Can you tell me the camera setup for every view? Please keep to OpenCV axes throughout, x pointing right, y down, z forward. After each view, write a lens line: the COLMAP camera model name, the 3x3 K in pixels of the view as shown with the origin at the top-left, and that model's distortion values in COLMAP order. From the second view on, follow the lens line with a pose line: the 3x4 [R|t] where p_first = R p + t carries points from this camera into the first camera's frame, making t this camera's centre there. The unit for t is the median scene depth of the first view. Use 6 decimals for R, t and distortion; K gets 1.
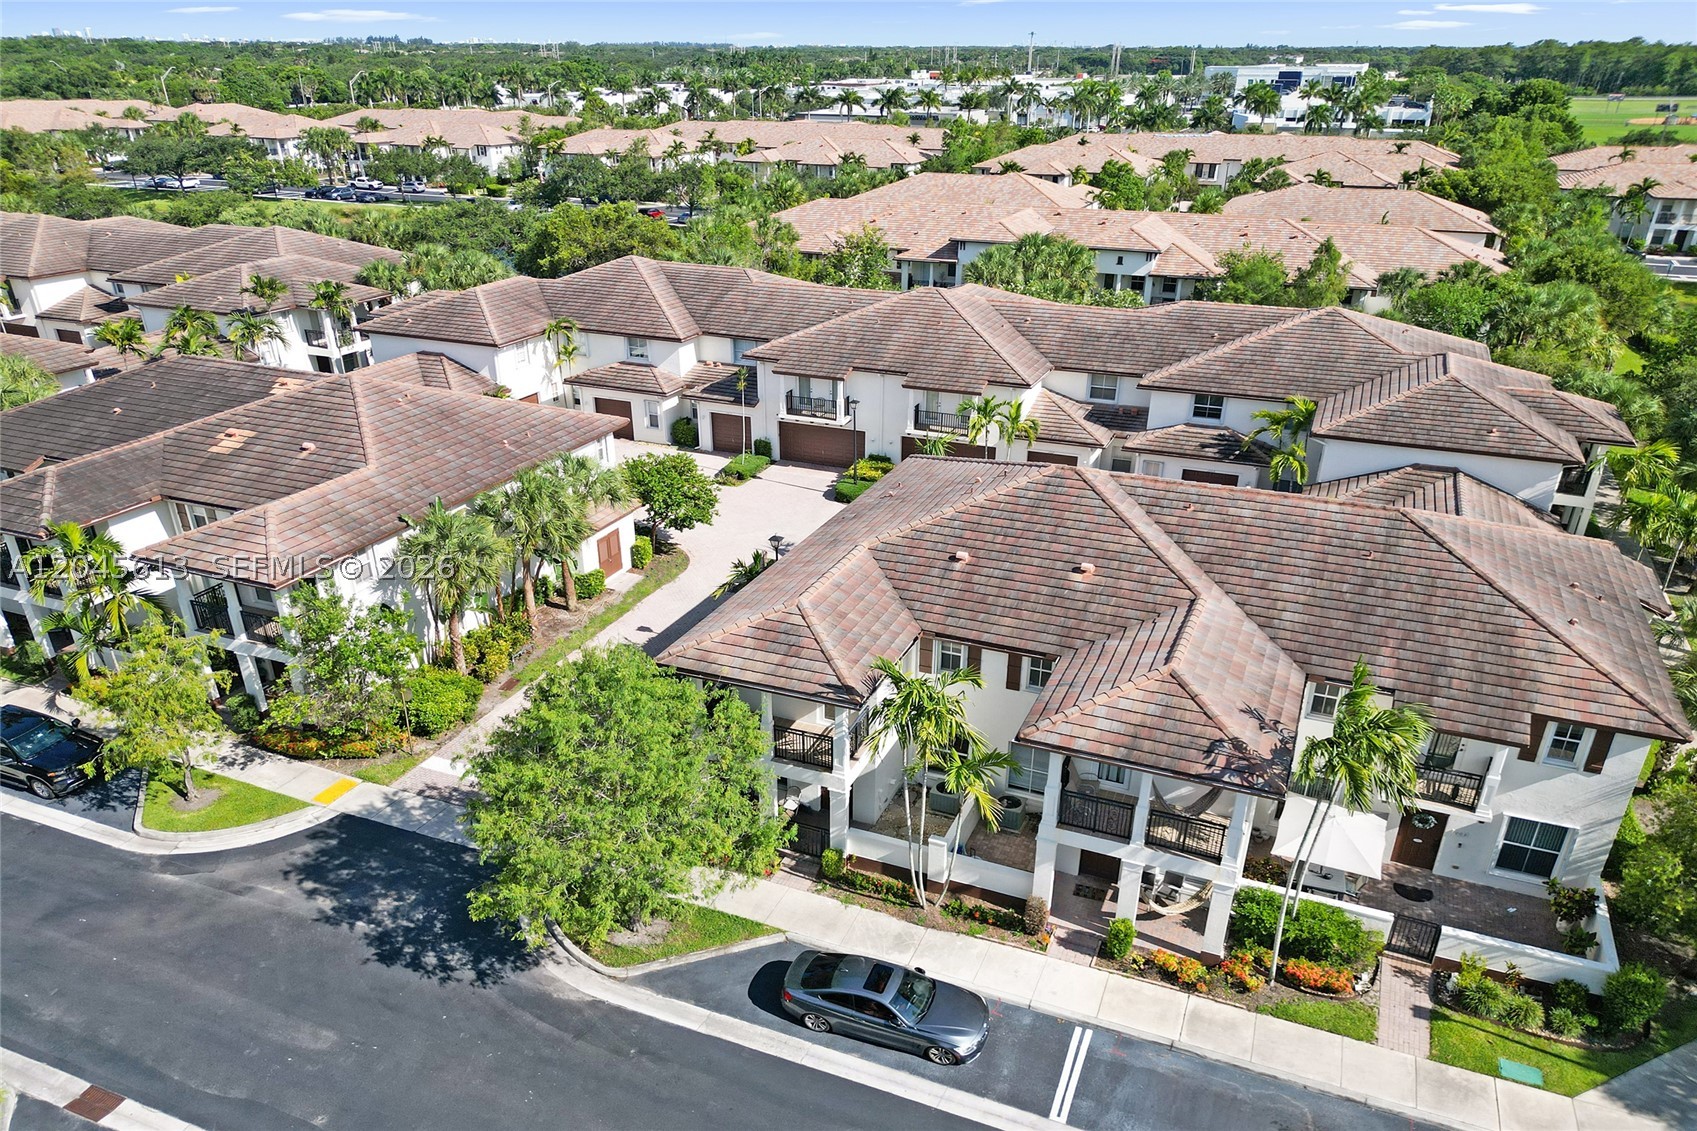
lens RADIAL K [[1201.9, 0, 846.8], [0, 1201.9, 643.9], [0, 0, 1]] dist [0.070974, -0.066766]
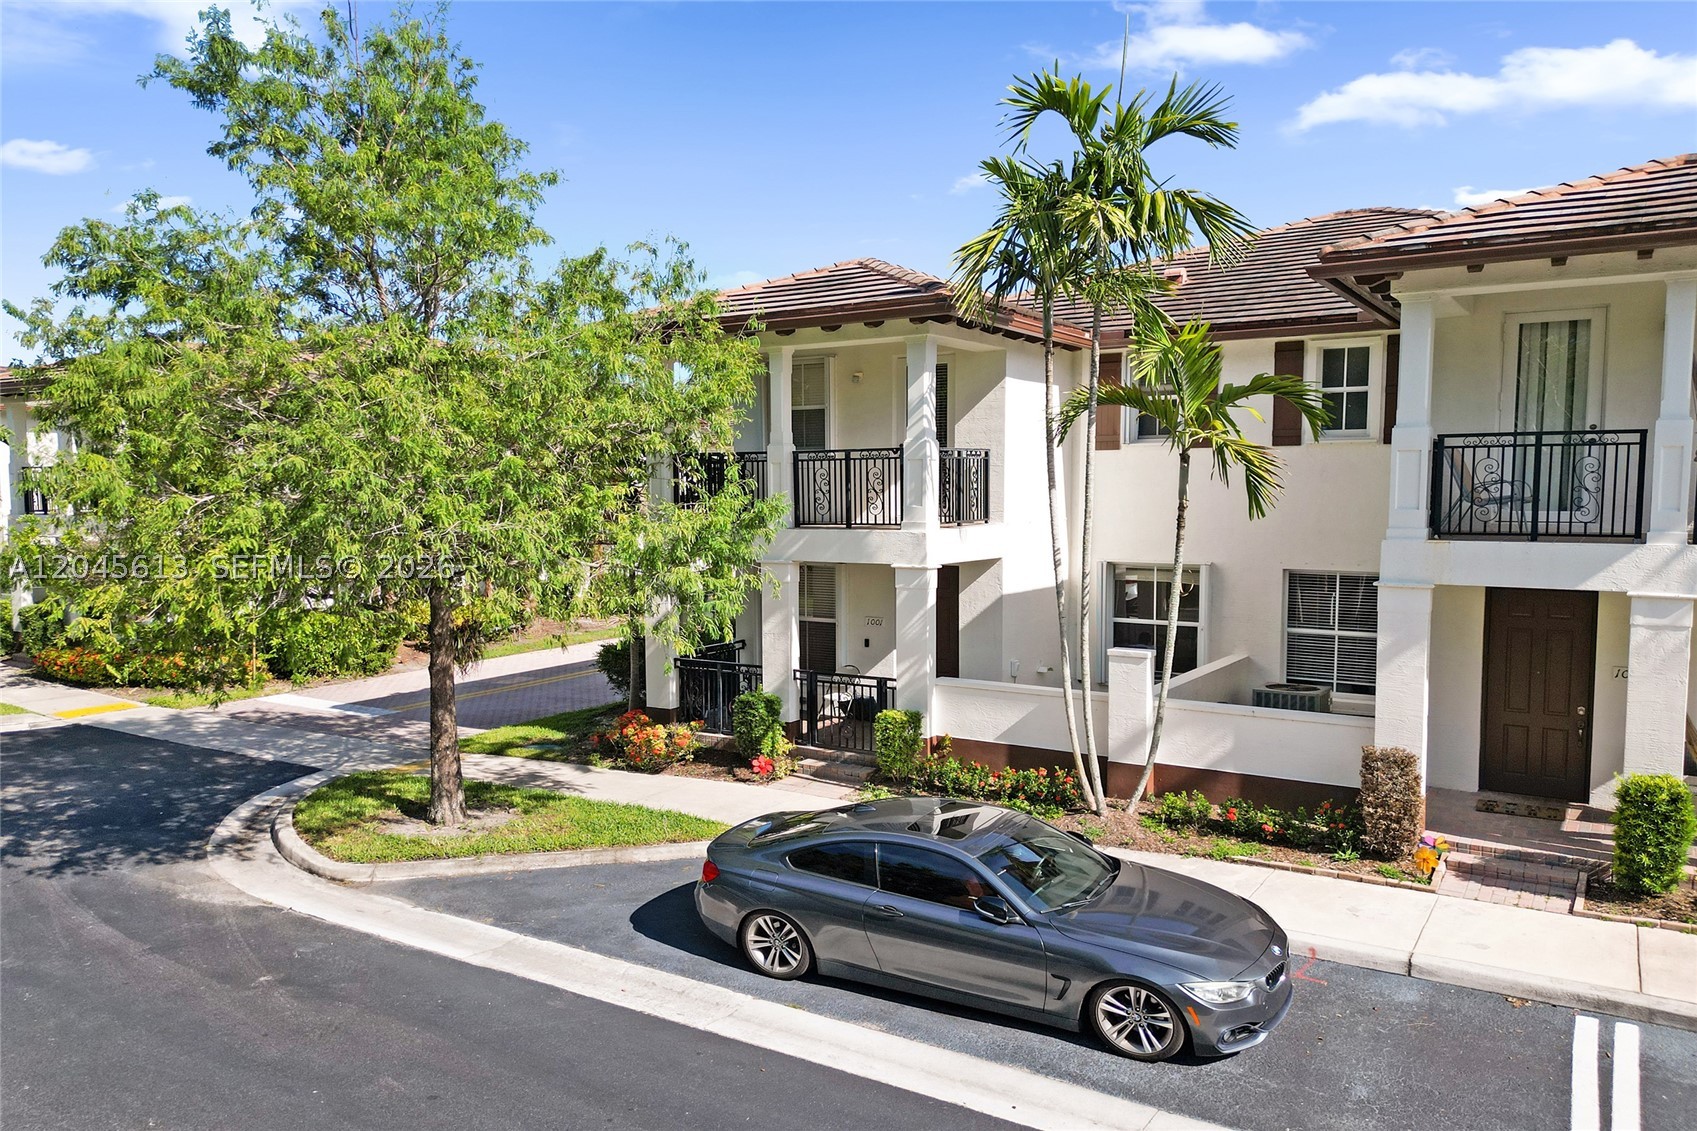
lens RADIAL K [[1221.4, 0, 848.5], [0, 1221.4, 565.5], [0, 0, 1]] dist [0.085907, -0.093454]
pose [[0.984937, -0.001641, -0.172905, 0.031500], [-0.064040, 0.925384, -0.373582, 0.185654], [0.160617, 0.379028, 0.911340, 0.341905]]
